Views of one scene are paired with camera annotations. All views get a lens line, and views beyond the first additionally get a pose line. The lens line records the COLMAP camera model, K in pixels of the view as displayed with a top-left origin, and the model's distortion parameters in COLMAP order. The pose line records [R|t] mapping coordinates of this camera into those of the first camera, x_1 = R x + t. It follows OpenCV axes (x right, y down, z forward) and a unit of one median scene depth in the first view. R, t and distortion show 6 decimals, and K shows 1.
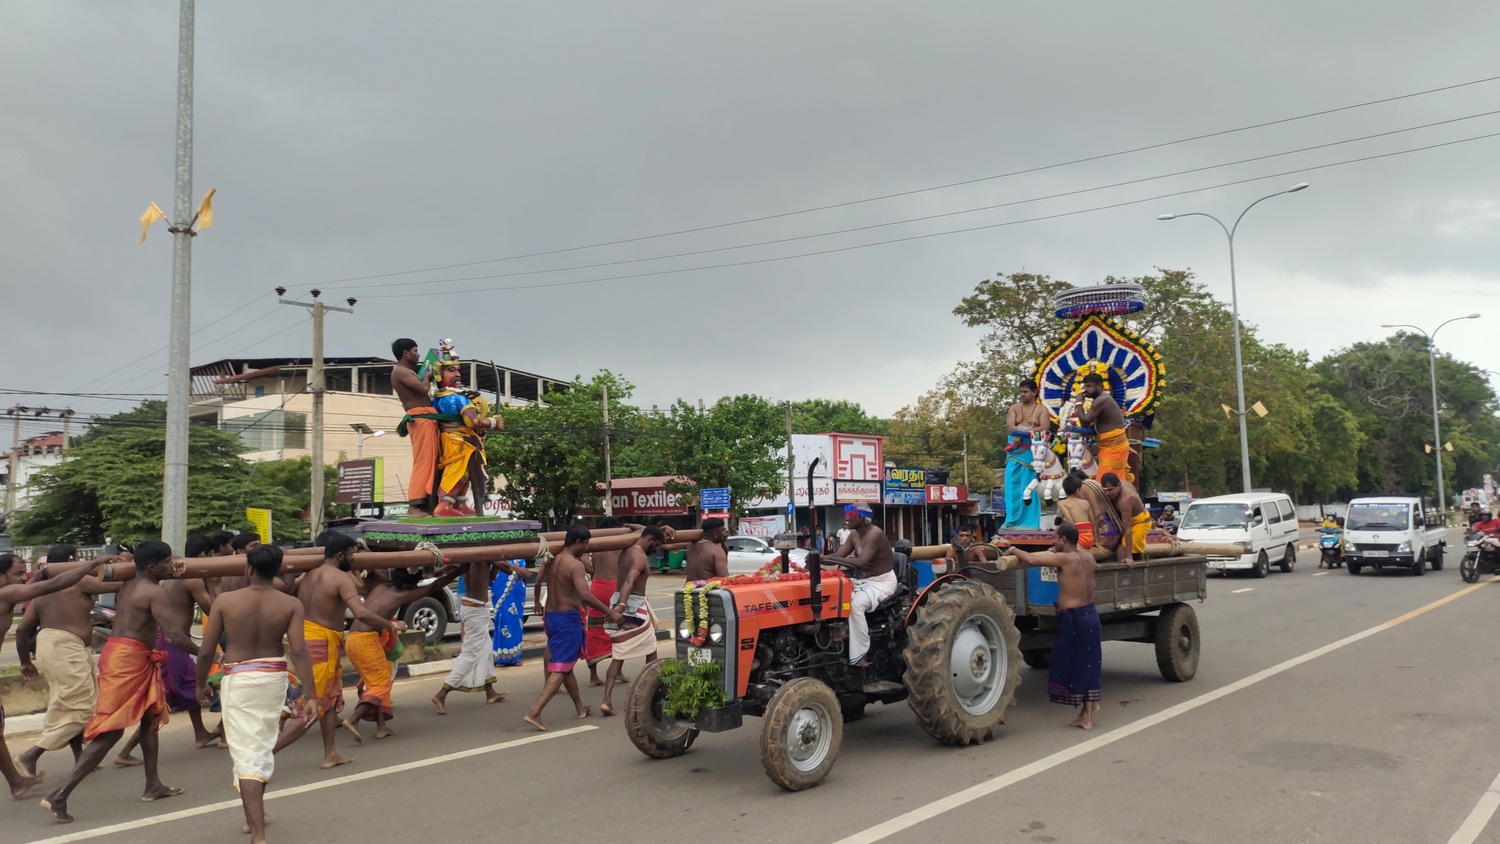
lens RADIAL K [[1125.0, 0, 739.4], [0, 1125.0, 448.1], [0, 0, 1]] dist [0.046736, -0.057610]
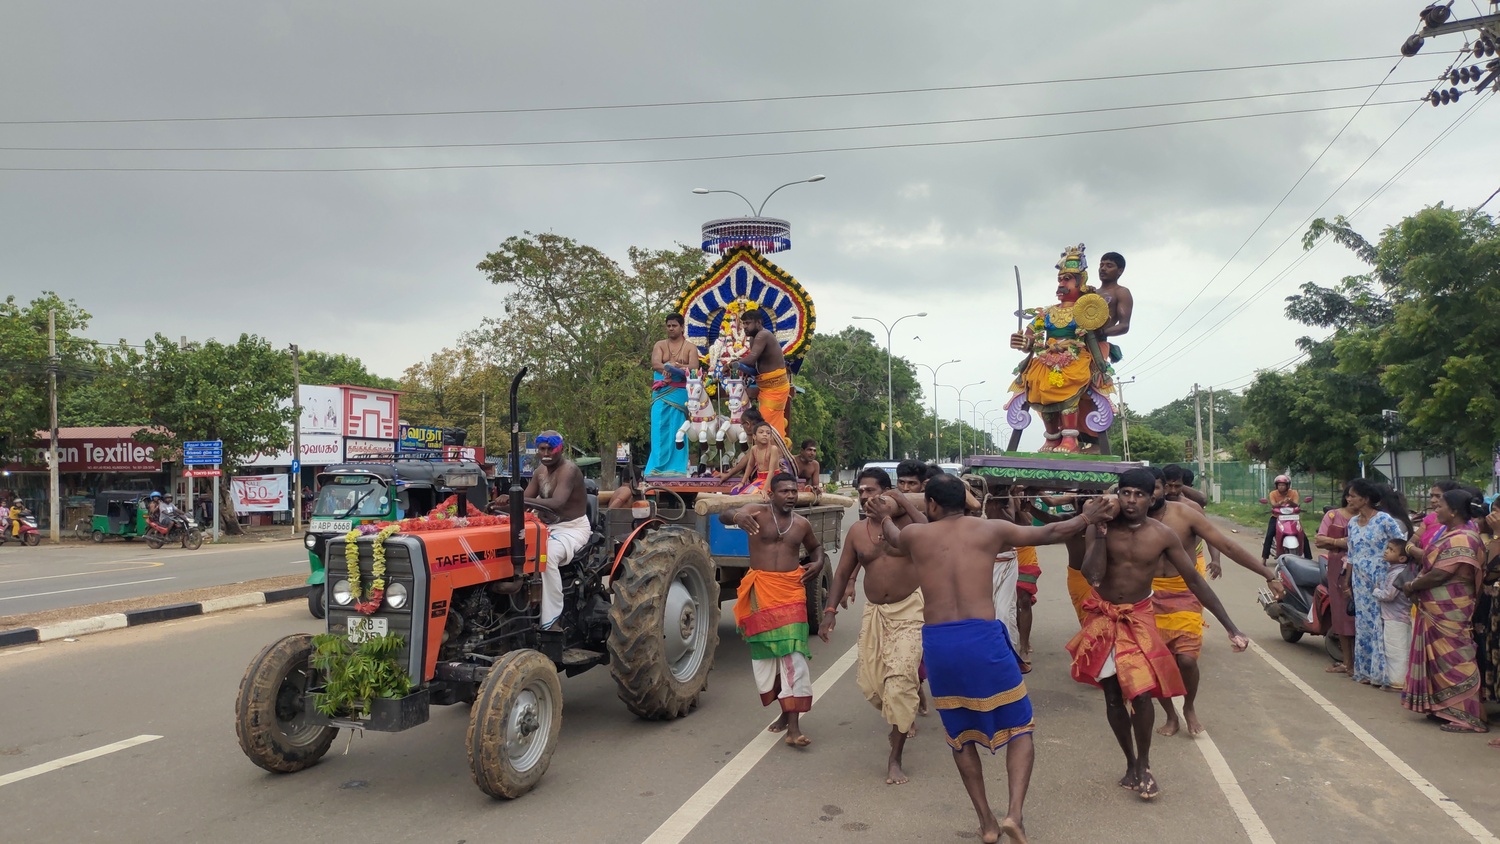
lens RADIAL K [[1121.8, 0, 753.6], [0, 1121.8, 444.2], [0, 0, 1]] dist [0.055162, -0.063815]
pose [[0.897324, 0.027537, 0.440512, -0.032145], [-0.038587, 0.999125, 0.016145, 0.010569], [-0.439682, -0.031485, 0.897602, 0.057172]]
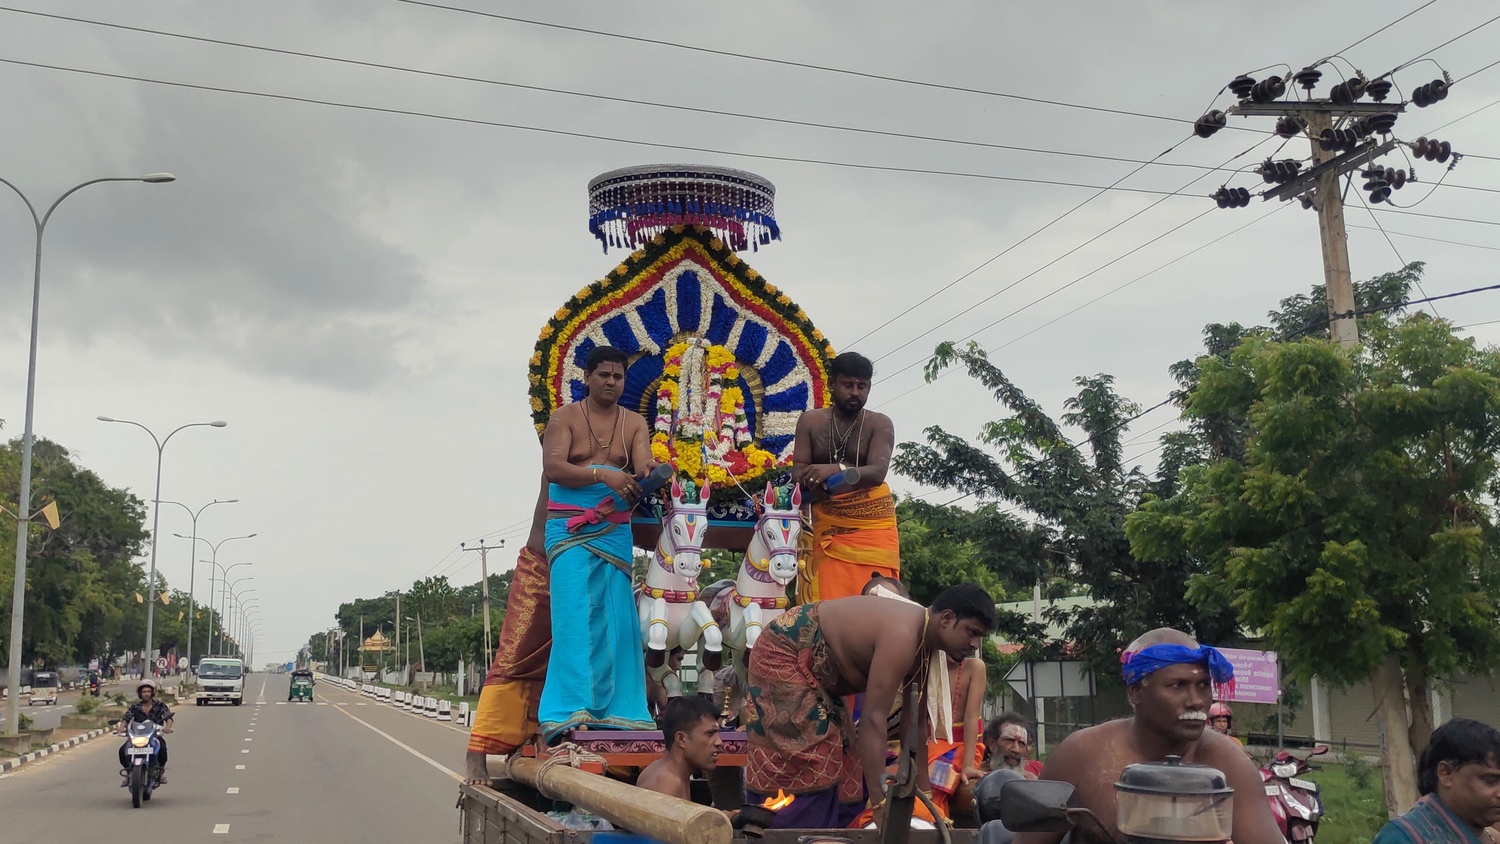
lens RADIAL K [[1619.9, 0, 753.9], [0, 1619.9, 460.9], [0, 0, 1]] dist [0.013633, 0.001745]
pose [[0.544706, 0.134775, 0.827726, -0.071153], [-0.067128, 0.990842, -0.117159, 0.016046], [-0.835936, 0.008254, 0.548765, 0.235423]]
